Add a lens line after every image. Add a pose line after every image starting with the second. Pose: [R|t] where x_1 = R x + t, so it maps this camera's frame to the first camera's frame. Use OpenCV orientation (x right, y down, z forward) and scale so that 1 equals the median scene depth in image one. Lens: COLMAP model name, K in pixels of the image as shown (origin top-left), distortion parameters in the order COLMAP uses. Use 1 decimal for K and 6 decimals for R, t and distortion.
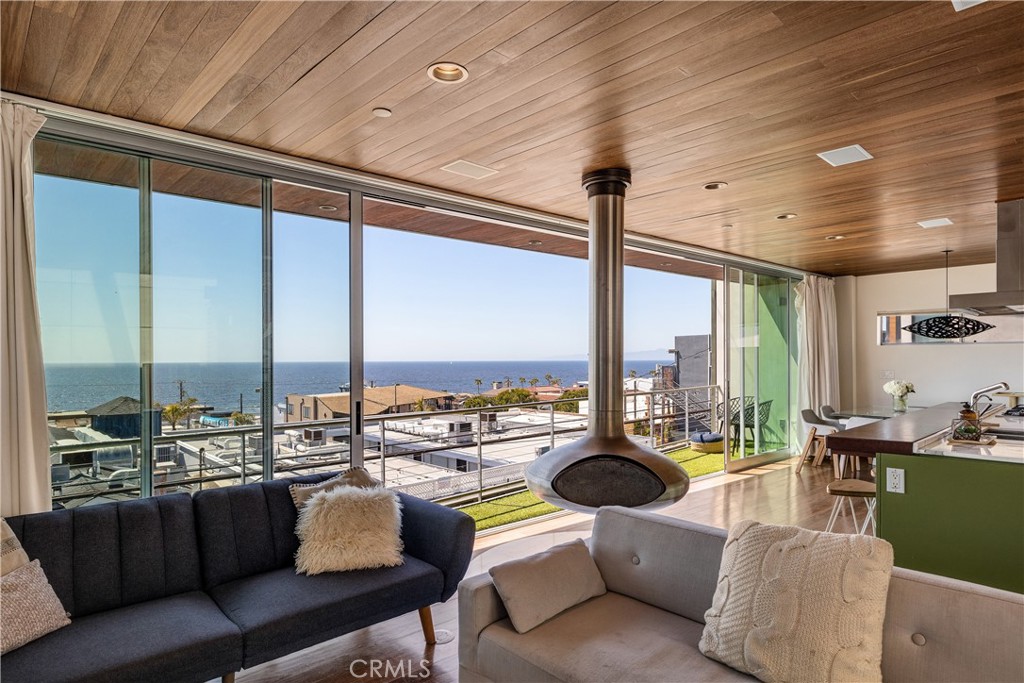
lens RADIAL K [[553.3, 0, 525.9], [0, 553.3, 350.6], [0, 0, 1]] dist [0.005023, -0.002653]
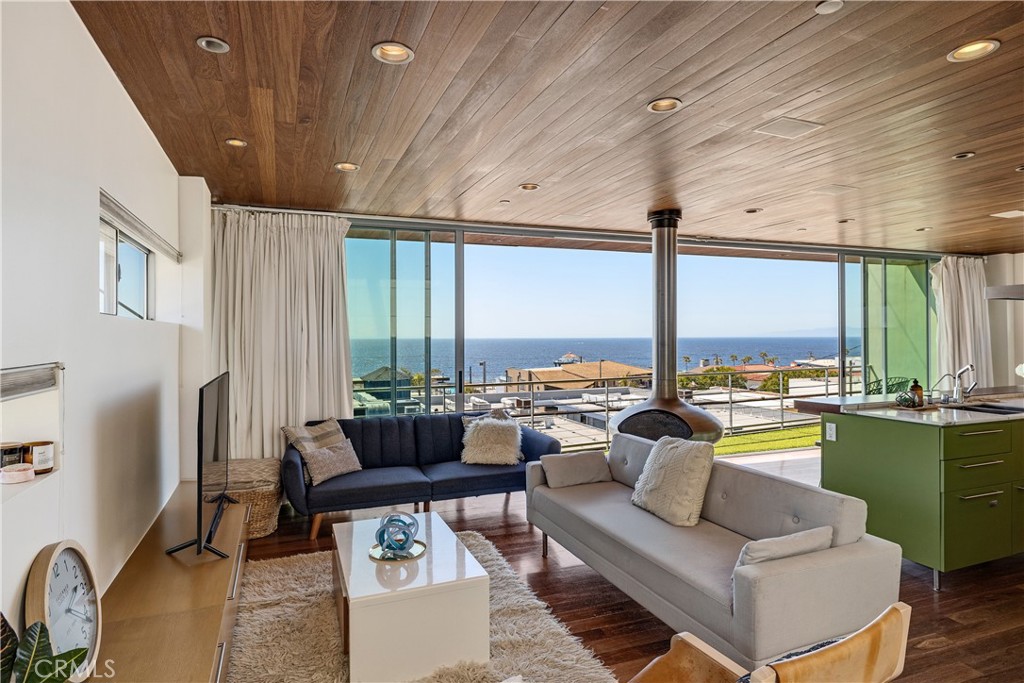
lens RADIAL K [[553.3, 0, 509.6], [0, 553.3, 340.1], [0, 0, 1]] dist [0.005023, -0.002653]
pose [[0.922269, -0.002215, -0.386543, 0.329627], [0.011394, 0.999705, 0.021455, -0.030543], [0.386381, -0.024192, 0.922022, -0.459715]]
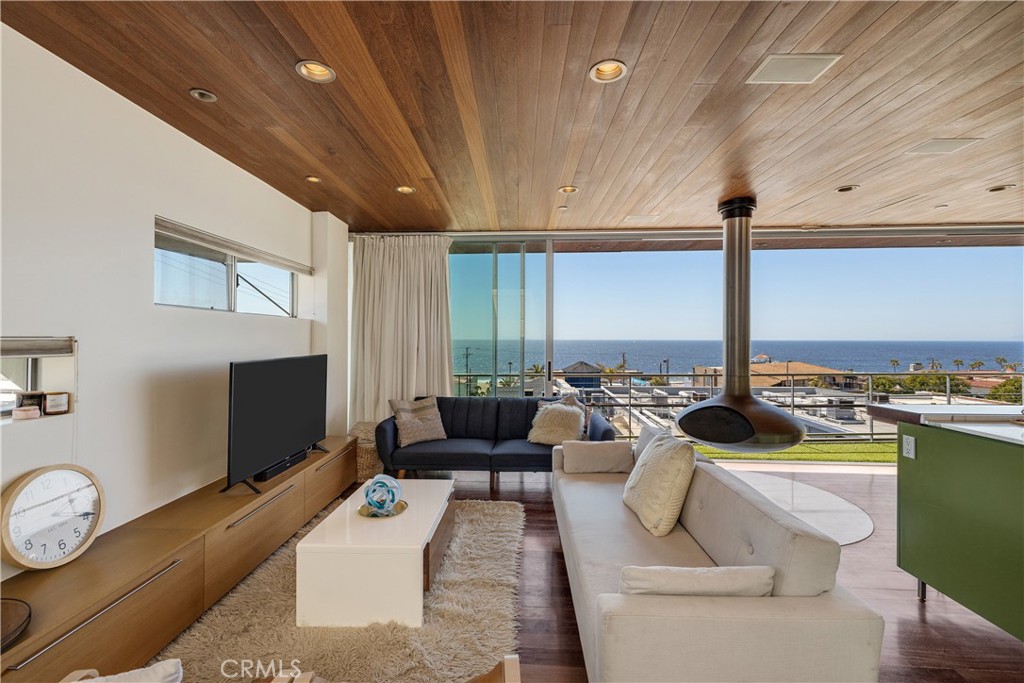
lens RADIAL K [[441.7, 0, 515.8], [0, 441.7, 339.8], [0, 0, 1]] dist [-0.000173, 0.000969]
pose [[0.696263, 0.003768, -0.717777, 0.553316], [0.009520, 0.999850, 0.014484, -0.003626], [0.717723, -0.016918, 0.696123, -0.145873]]
